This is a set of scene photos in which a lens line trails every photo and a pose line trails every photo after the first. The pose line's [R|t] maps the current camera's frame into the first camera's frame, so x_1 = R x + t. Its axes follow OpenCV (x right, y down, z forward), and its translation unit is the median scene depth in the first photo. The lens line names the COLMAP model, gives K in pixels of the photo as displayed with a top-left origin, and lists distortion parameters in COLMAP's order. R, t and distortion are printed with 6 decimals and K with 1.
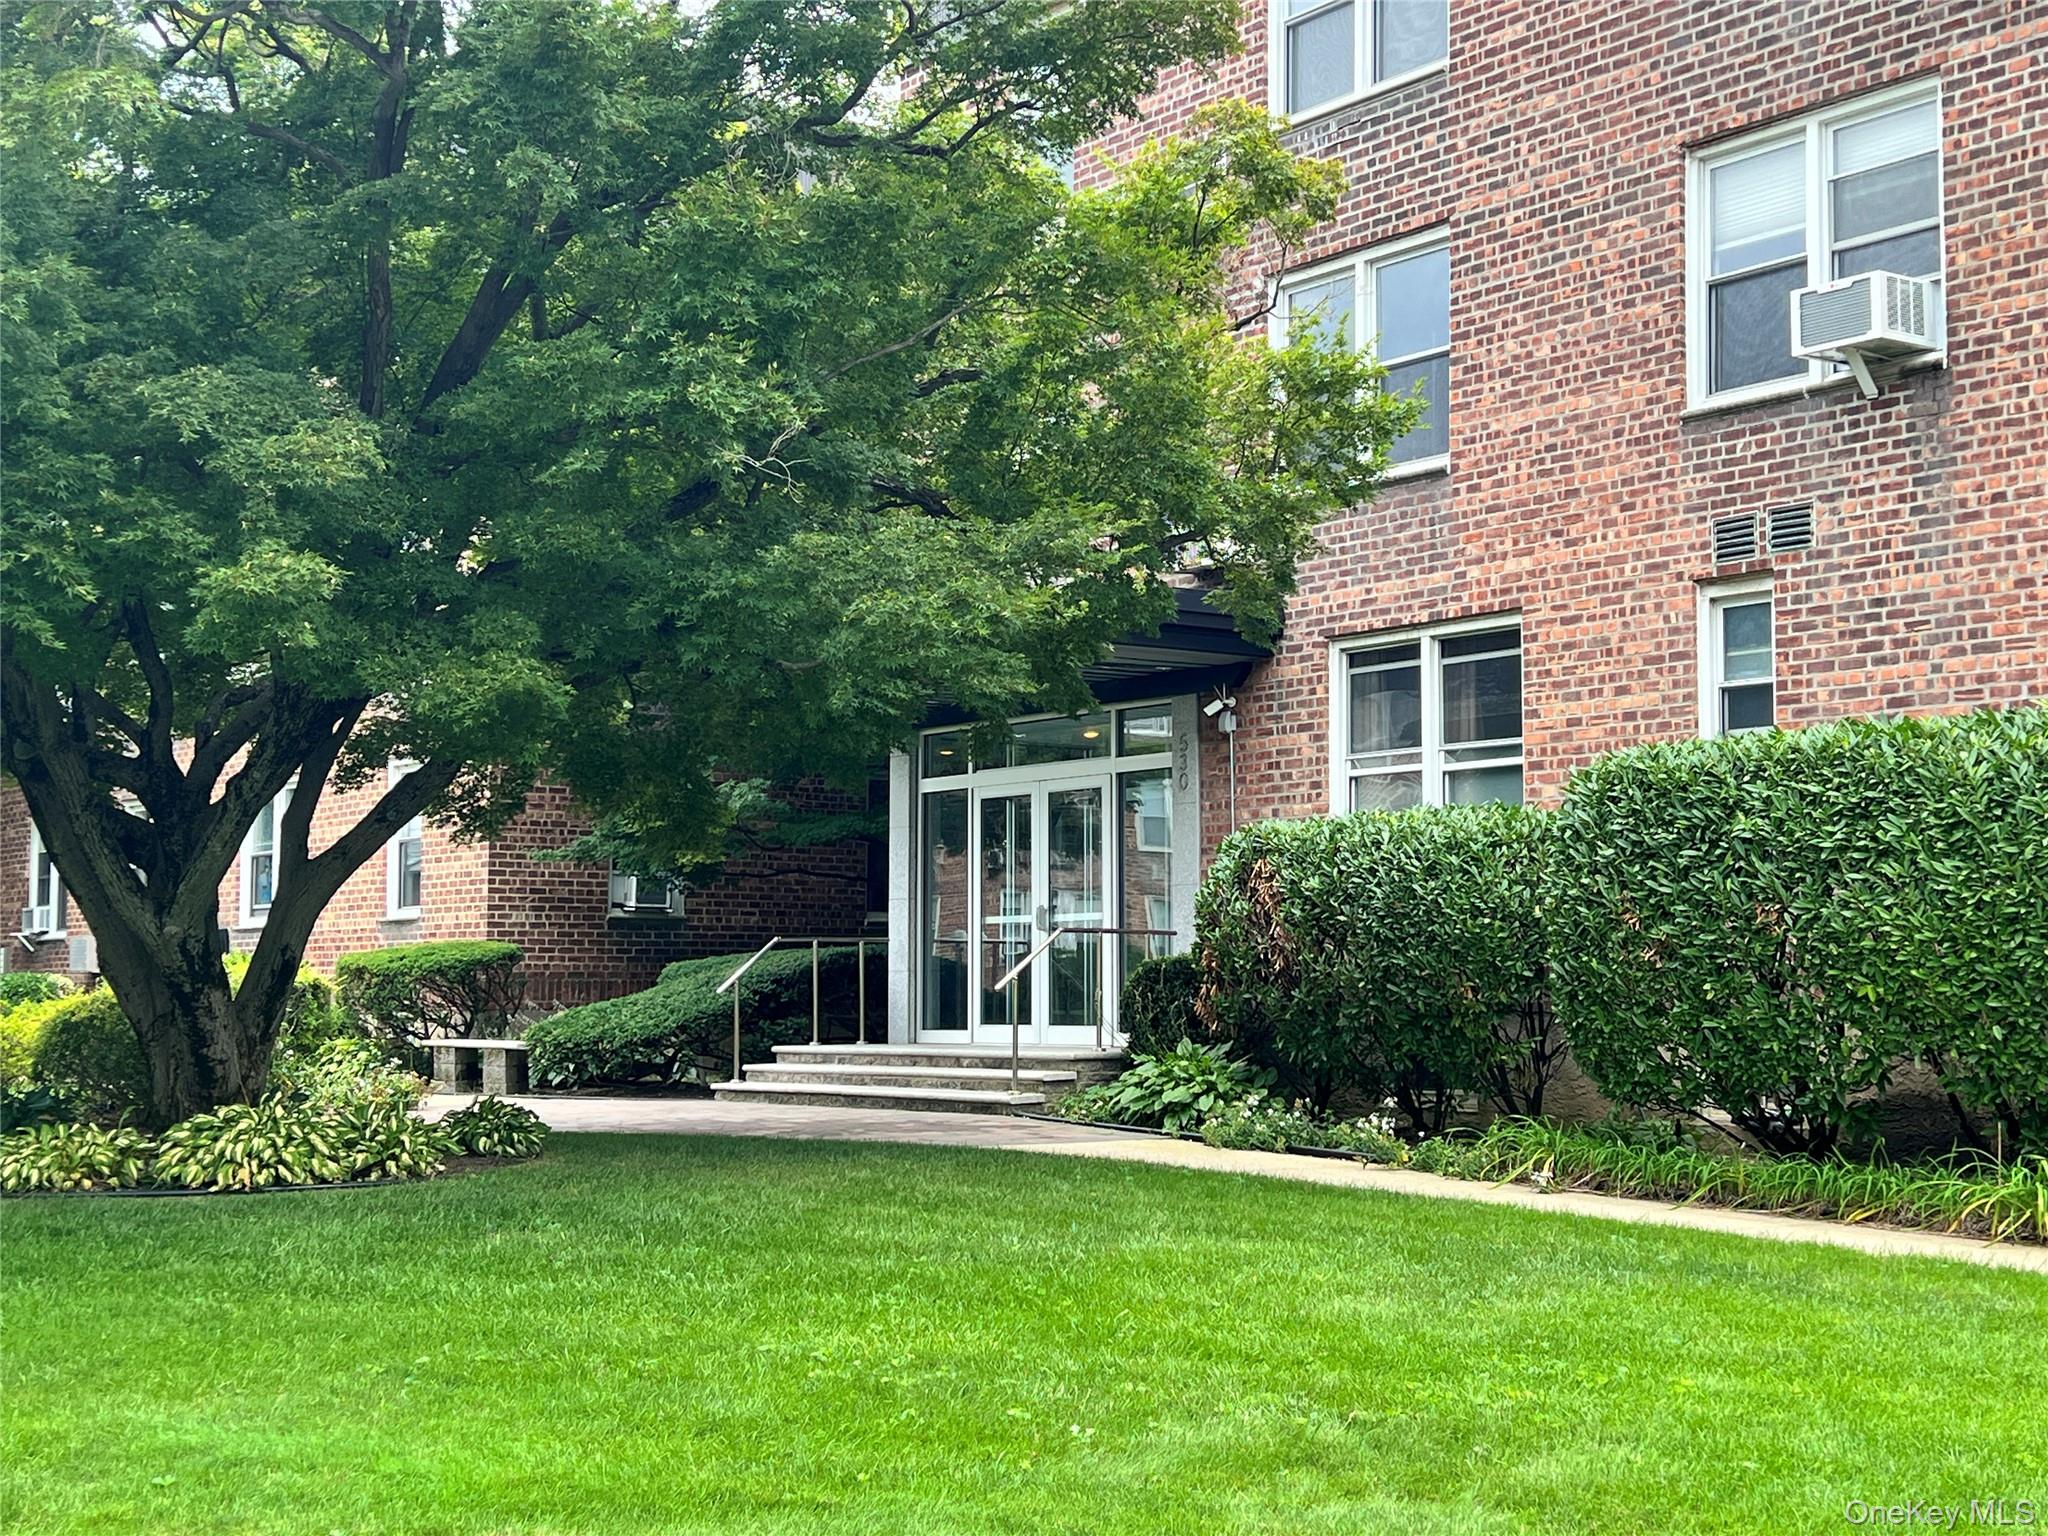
lens RADIAL K [[2790.8, 0, 1024.0], [0, 2790.8, 768.0], [0, 0, 1]] dist [-0.003834, -0.001567]
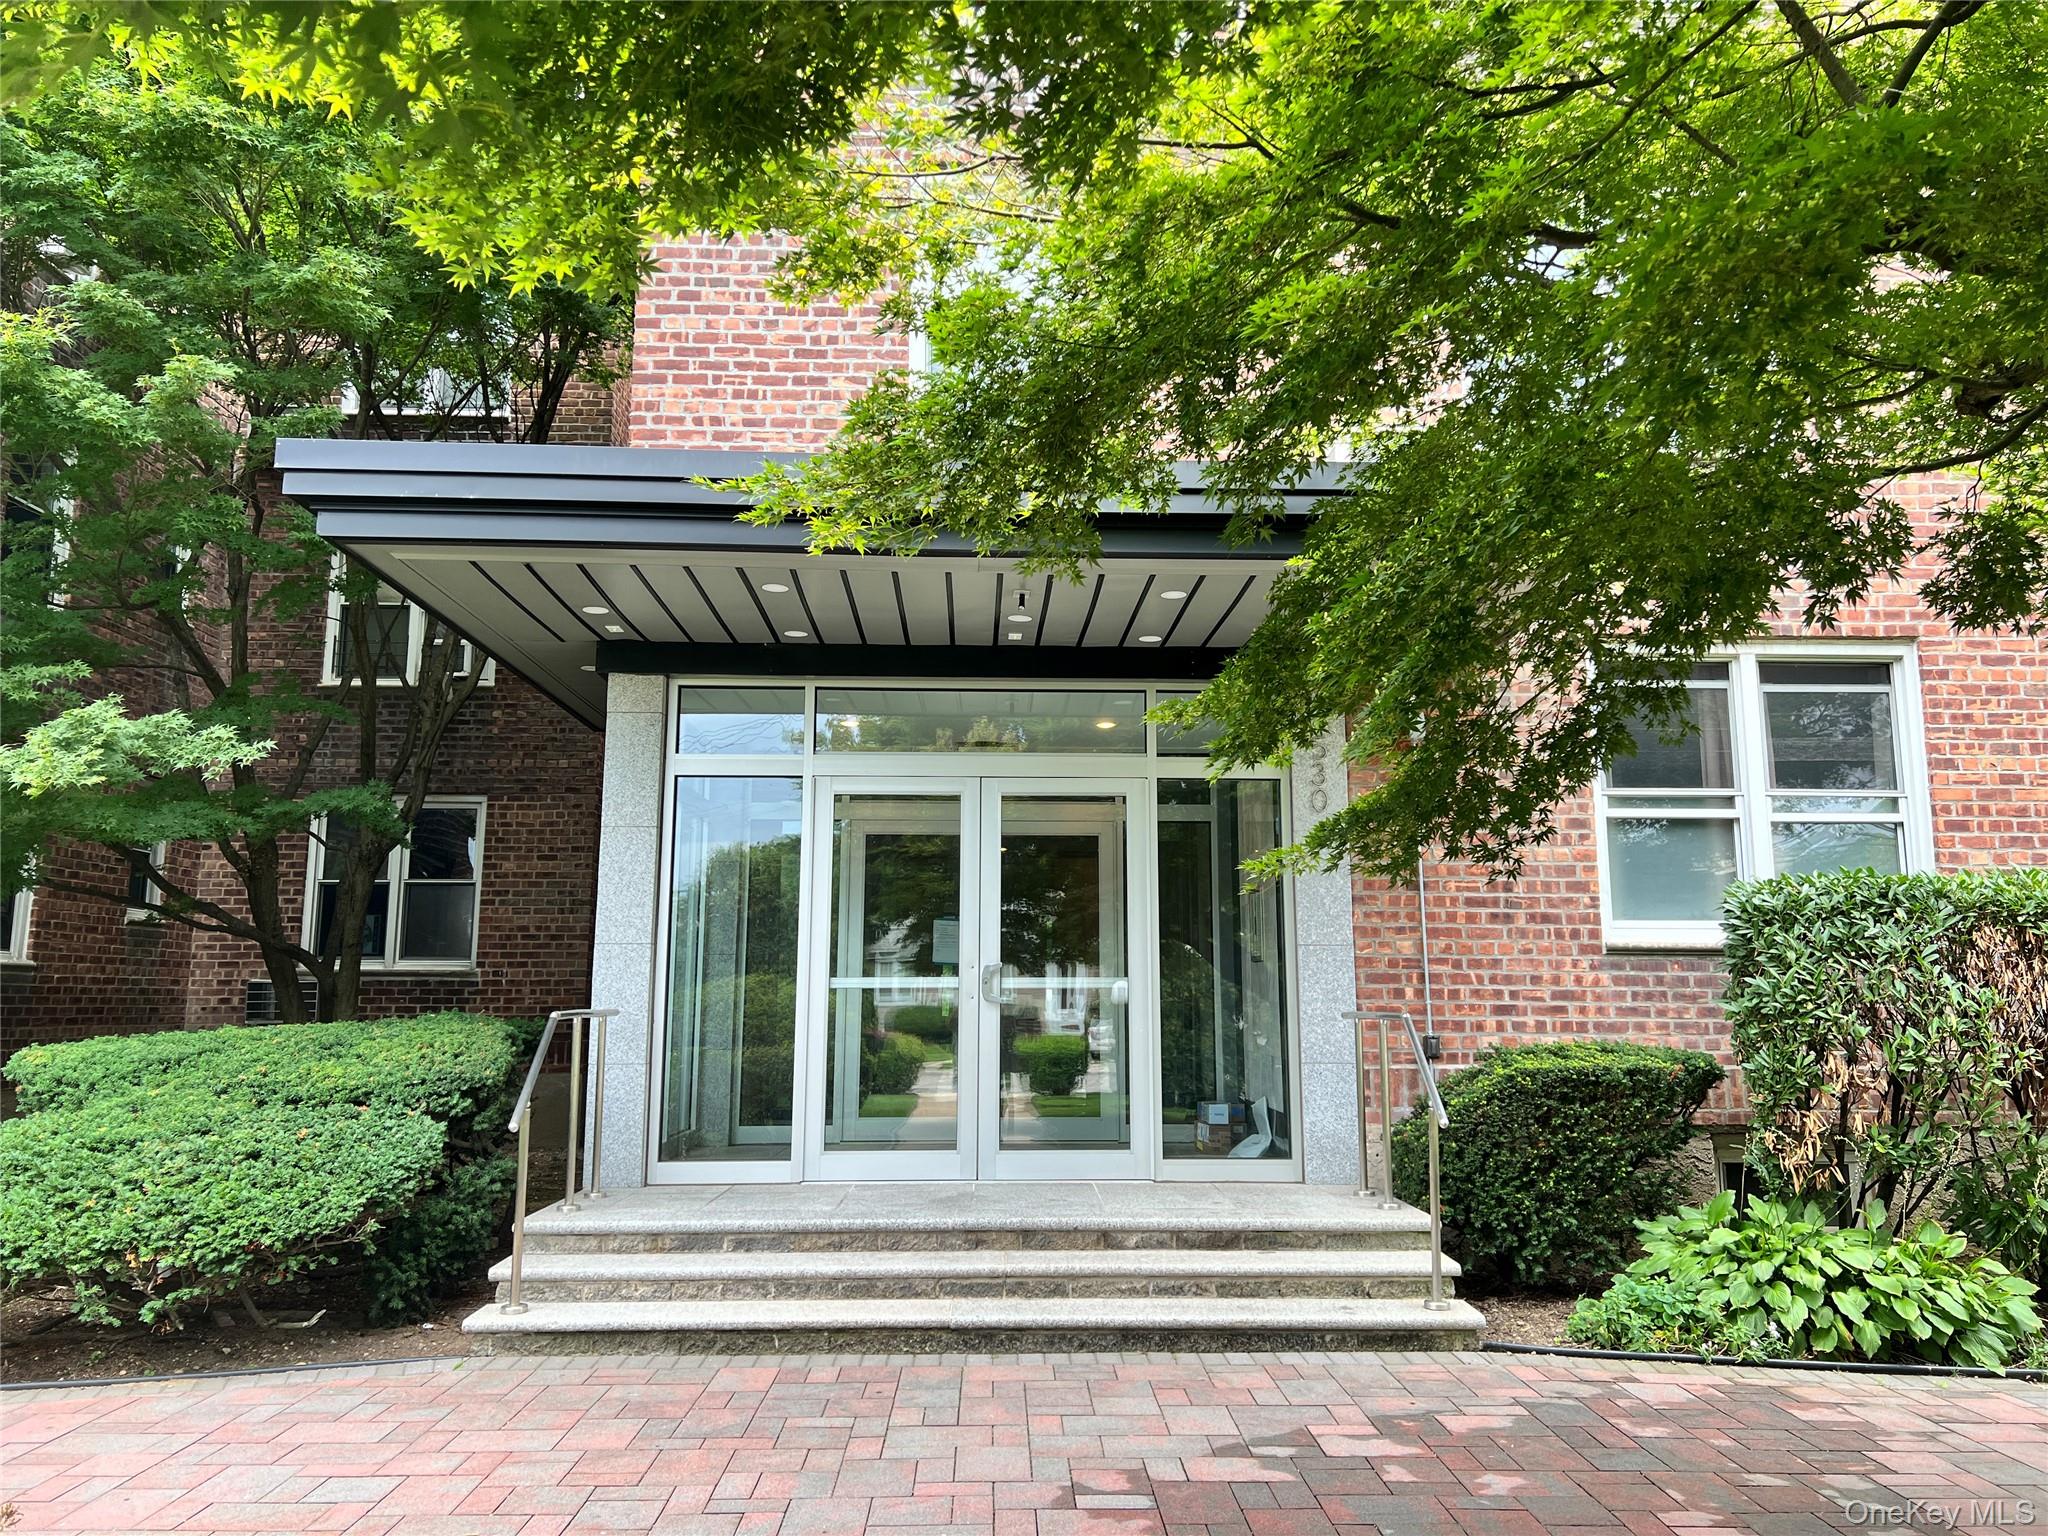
lens RADIAL K [[1550.2, 0, 1024.0], [0, 1550.2, 768.0], [0, 0, 1]] dist [-0.000223, -0.001018]
pose [[0.587419, 0.115777, 0.800958, -0.353930], [-0.069303, 0.993275, -0.092749, 0.044265], [-0.806310, -0.001026, 0.591492, 0.948063]]
